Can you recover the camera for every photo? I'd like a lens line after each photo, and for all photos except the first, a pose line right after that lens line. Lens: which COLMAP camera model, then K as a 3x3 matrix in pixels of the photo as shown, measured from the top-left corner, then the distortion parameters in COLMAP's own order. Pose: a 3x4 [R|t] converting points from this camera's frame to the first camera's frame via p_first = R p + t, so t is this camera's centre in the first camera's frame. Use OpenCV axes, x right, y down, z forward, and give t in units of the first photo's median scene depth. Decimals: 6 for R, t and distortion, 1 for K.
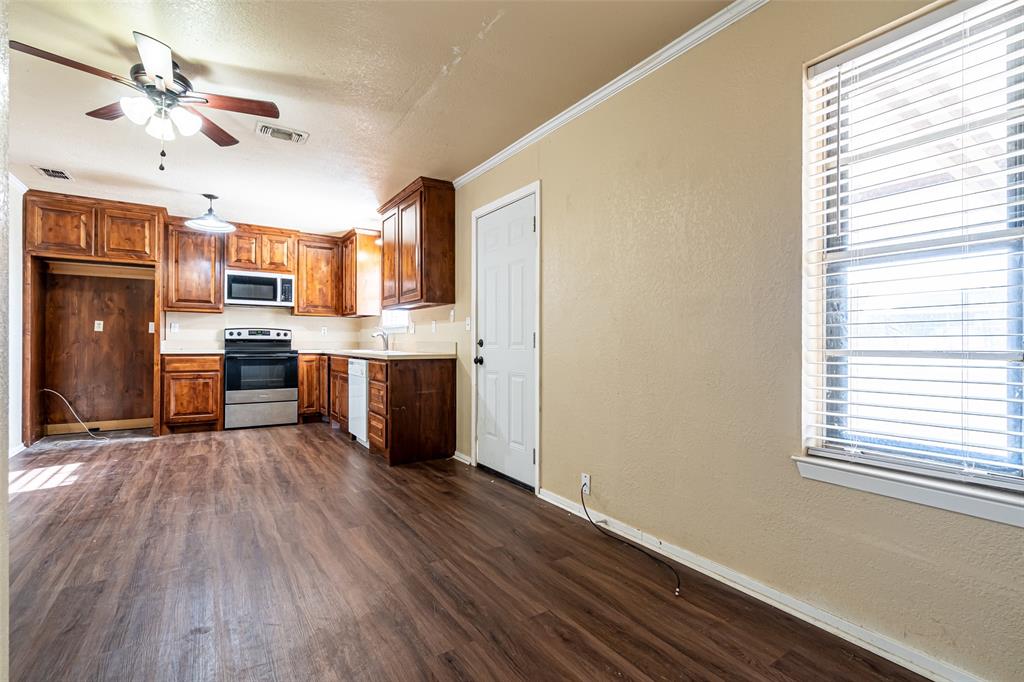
lens RADIAL K [[463.9, 0, 512.0], [0, 463.9, 341.0], [0, 0, 1]] dist [0.000231, 0.000668]
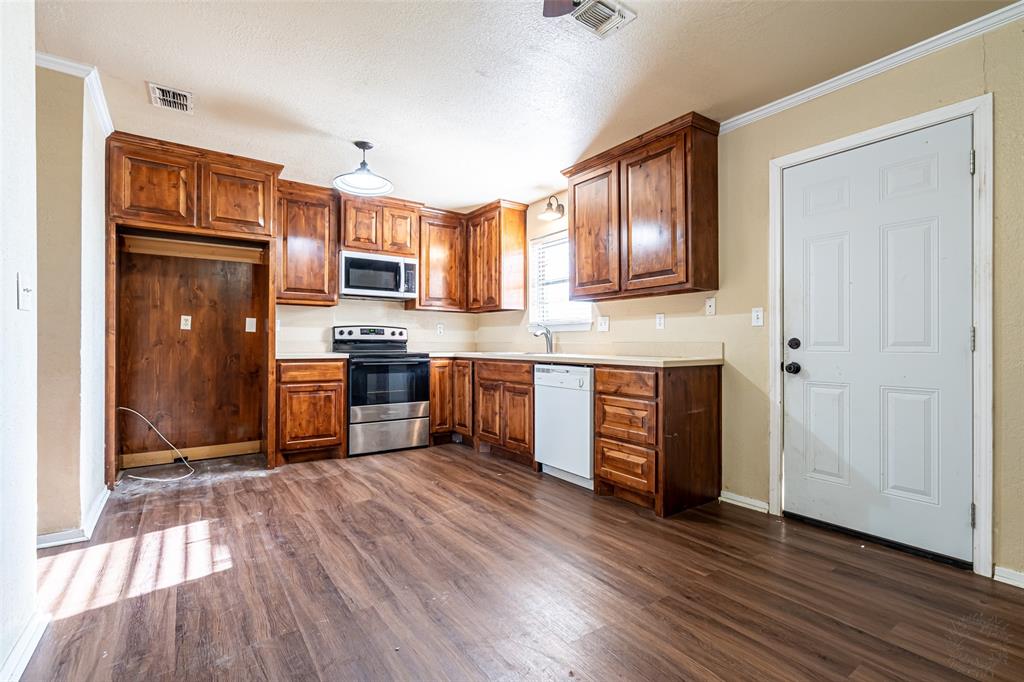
lens RADIAL K [[463.9, 0, 512.0], [0, 463.9, 341.0], [0, 0, 1]] dist [0.000231, 0.000668]
pose [[0.999423, -0.002790, 0.033853, -0.383424], [0.002829, 0.999995, -0.001114, 0.000179], [-0.033850, 0.001209, 0.999426, 0.223480]]
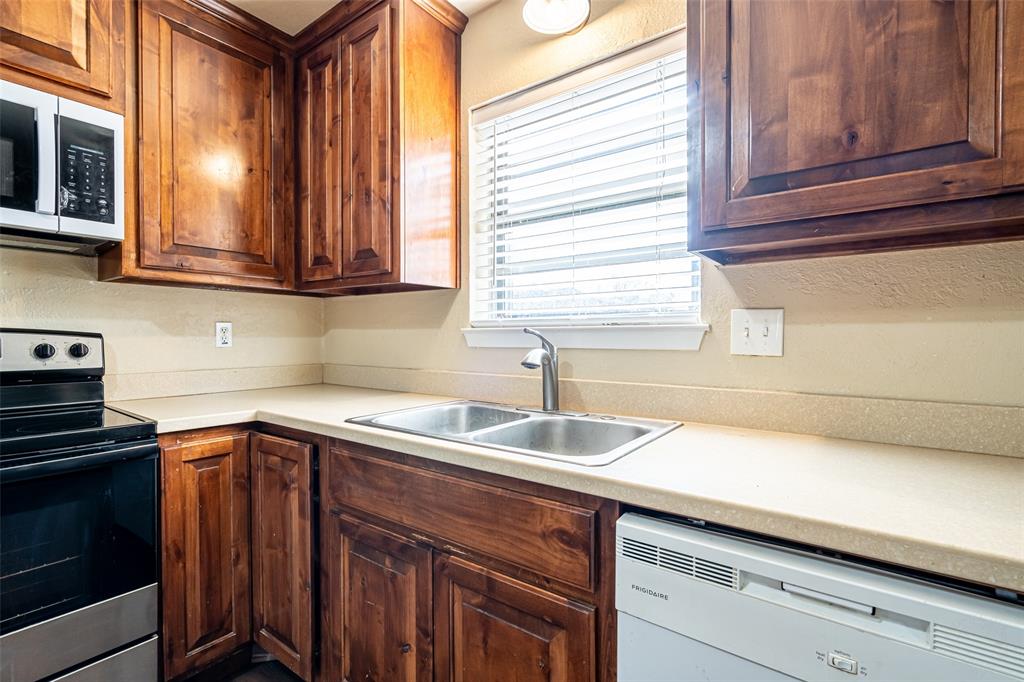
lens RADIAL K [[465.7, 0, 514.7], [0, 465.7, 346.5], [0, 0, 1]] dist [-0.001048, -0.000005]
pose [[0.938212, -0.009396, 0.345934, -0.410613], [0.001342, 0.999723, 0.023512, -0.026560], [-0.346059, -0.021595, 0.937964, 0.788900]]
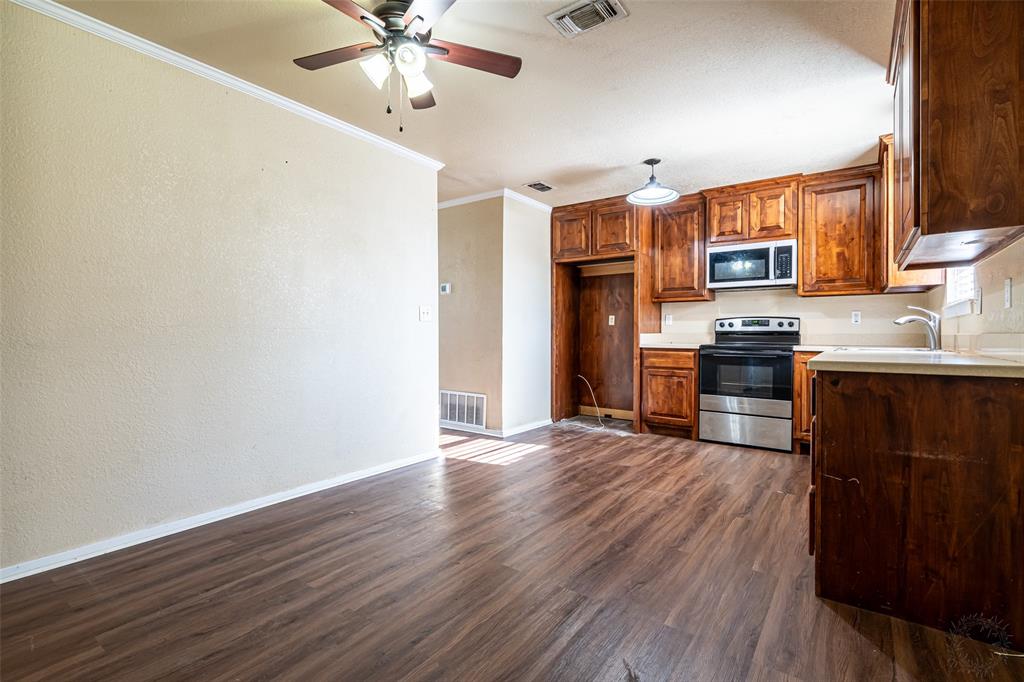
lens RADIAL K [[472.3, 0, 513.6], [0, 472.3, 339.9], [0, 0, 1]] dist [0.000470, 0.000412]
pose [[0.350931, 0.006881, -0.936376, 0.057626], [0.003993, 0.999953, 0.008844, 0.002505], [0.936393, -0.006843, 0.350887, 0.402544]]
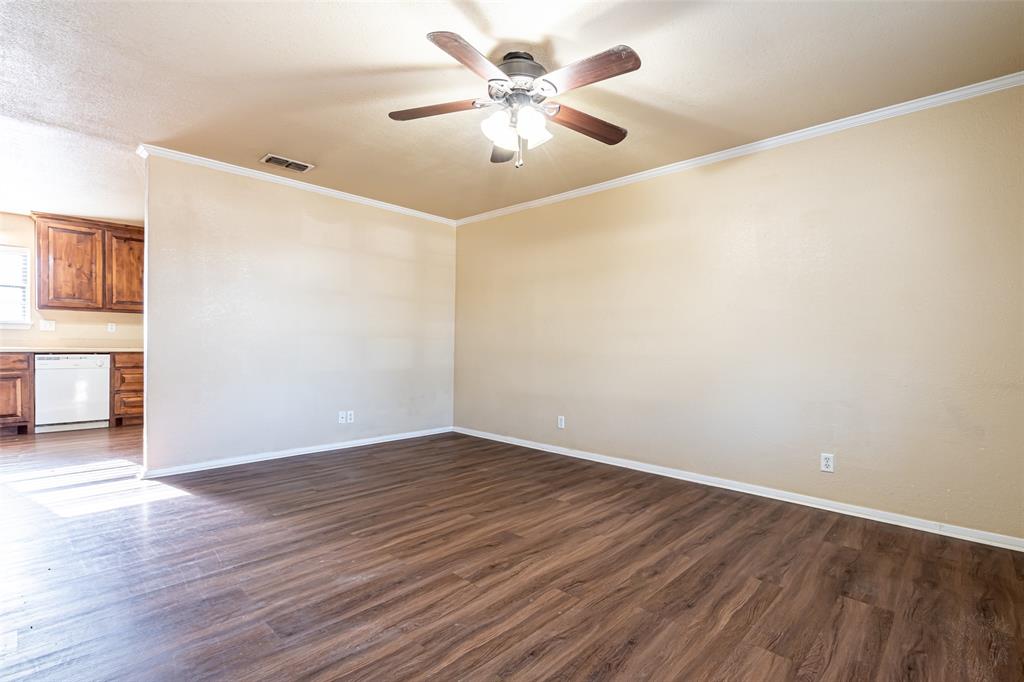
lens RADIAL K [[474.8, 0, 513.2], [0, 474.8, 345.2], [0, 0, 1]] dist [-0.001304, 0.000037]
pose [[-0.223139, -0.006960, 0.974762, -1.495053], [-0.018219, 0.999830, 0.002968, -0.005530], [-0.974616, -0.017097, -0.223228, 0.181617]]
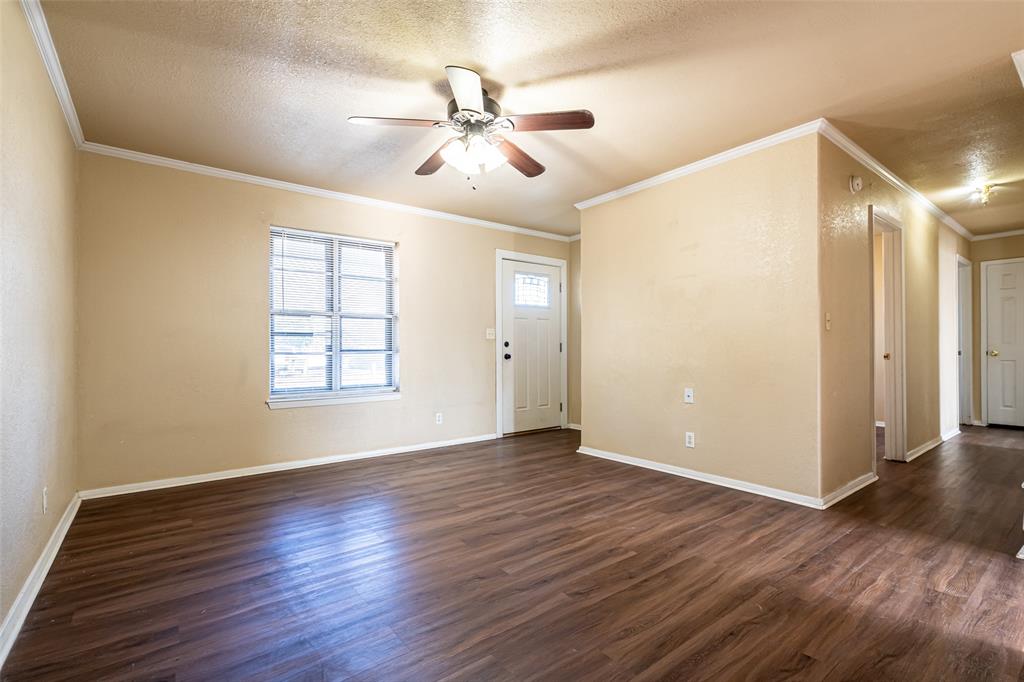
lens RADIAL K [[465.7, 0, 514.7], [0, 465.7, 346.5], [0, 0, 1]] dist [-0.001048, -0.000005]
pose [[0.078711, -0.008808, -0.996859, -0.558035], [0.008749, 0.999929, -0.008145, -0.004846], [0.996859, -0.008080, 0.078783, 0.082678]]
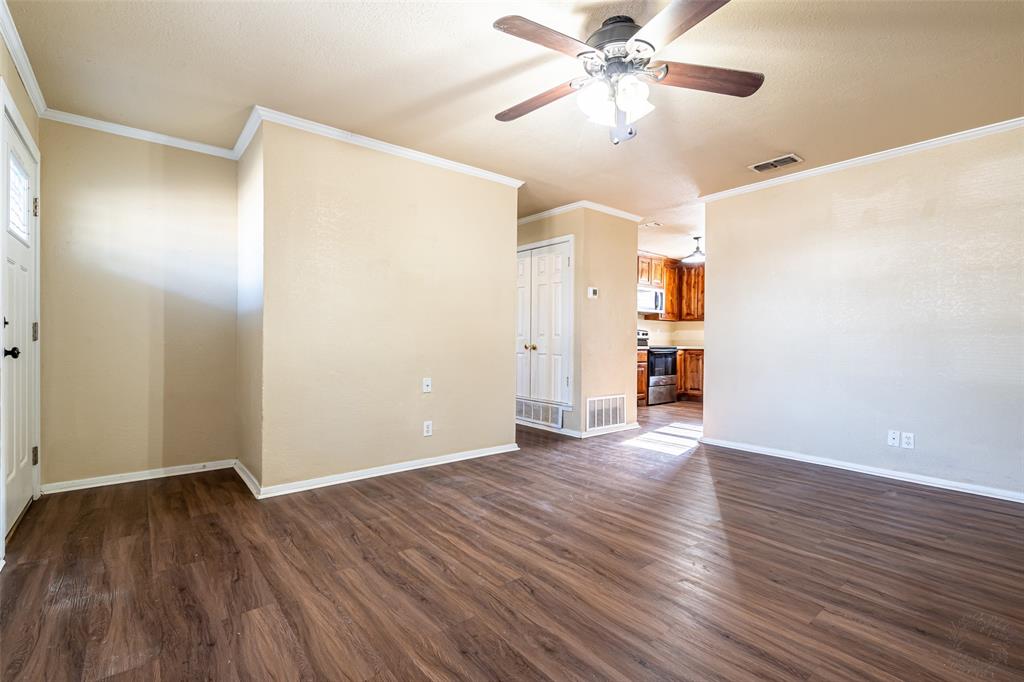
lens RADIAL K [[463.9, 0, 512.0], [0, 463.9, 341.0], [0, 0, 1]] dist [0.000231, 0.000668]
pose [[0.994789, 0.002816, 0.101921, -1.183216], [-0.003679, 0.999959, 0.008283, -0.006630], [-0.101893, -0.008615, 0.994758, -0.311152]]
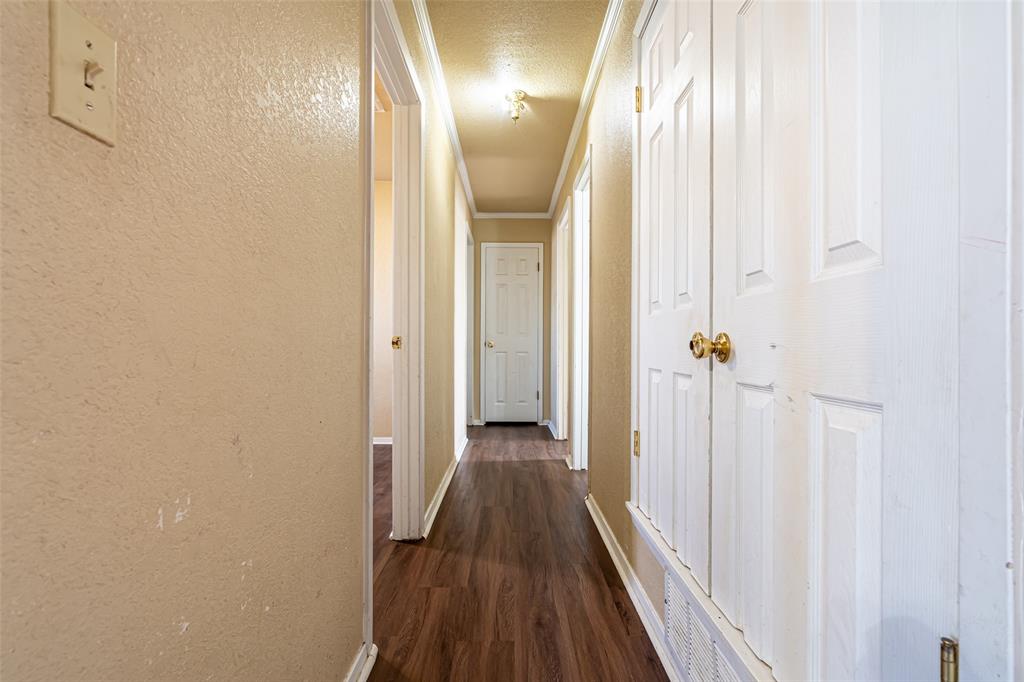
lens RADIAL K [[463.9, 0, 512.0], [0, 463.9, 341.0], [0, 0, 1]] dist [0.000231, 0.000668]
pose [[0.841112, -0.009070, -0.540784, -0.996565], [0.005139, 0.999948, -0.008778, 0.014705], [0.540836, 0.004605, 0.841116, 0.492454]]
